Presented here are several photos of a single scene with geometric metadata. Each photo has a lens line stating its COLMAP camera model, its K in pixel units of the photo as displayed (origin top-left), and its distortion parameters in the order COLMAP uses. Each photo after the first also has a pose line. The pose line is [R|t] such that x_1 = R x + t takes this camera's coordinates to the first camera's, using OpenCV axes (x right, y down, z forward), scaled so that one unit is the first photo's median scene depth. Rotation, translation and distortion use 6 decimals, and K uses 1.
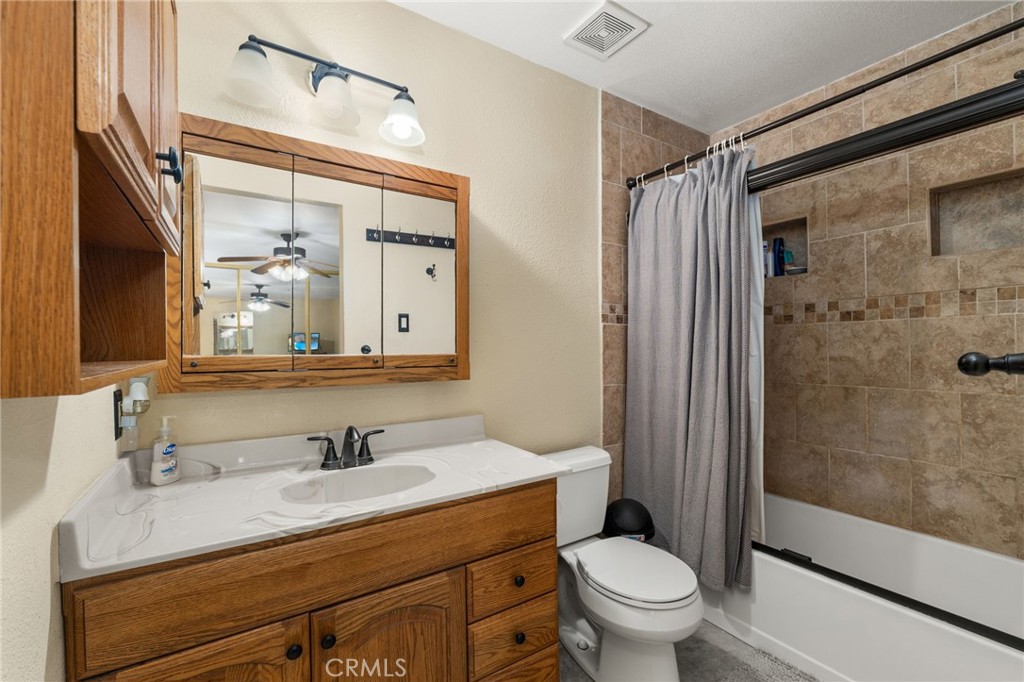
lens RADIAL K [[427.4, 0, 512.6], [0, 427.4, 349.7], [0, 0, 1]] dist [-0.021228, 0.000120]
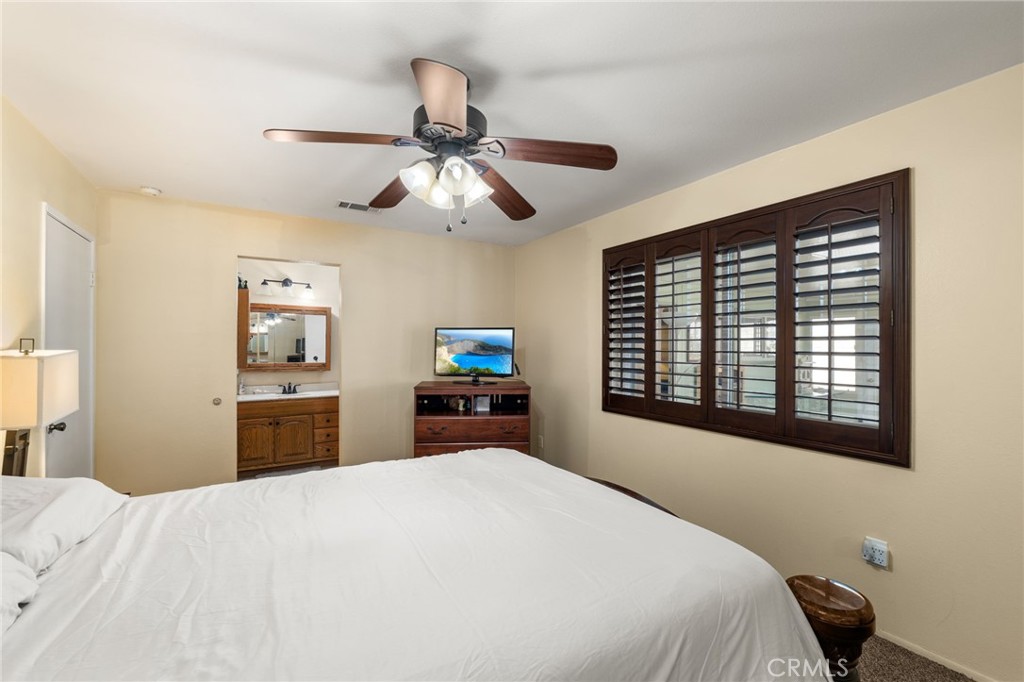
lens RADIAL K [[427.4, 0, 512.6], [0, 427.4, 349.7], [0, 0, 1]] dist [-0.021228, 0.000120]
pose [[0.999586, 0.009432, -0.027176, 1.782924], [-0.009552, 0.999945, -0.004290, -0.115725], [0.027134, 0.004548, 0.999621, -2.843071]]
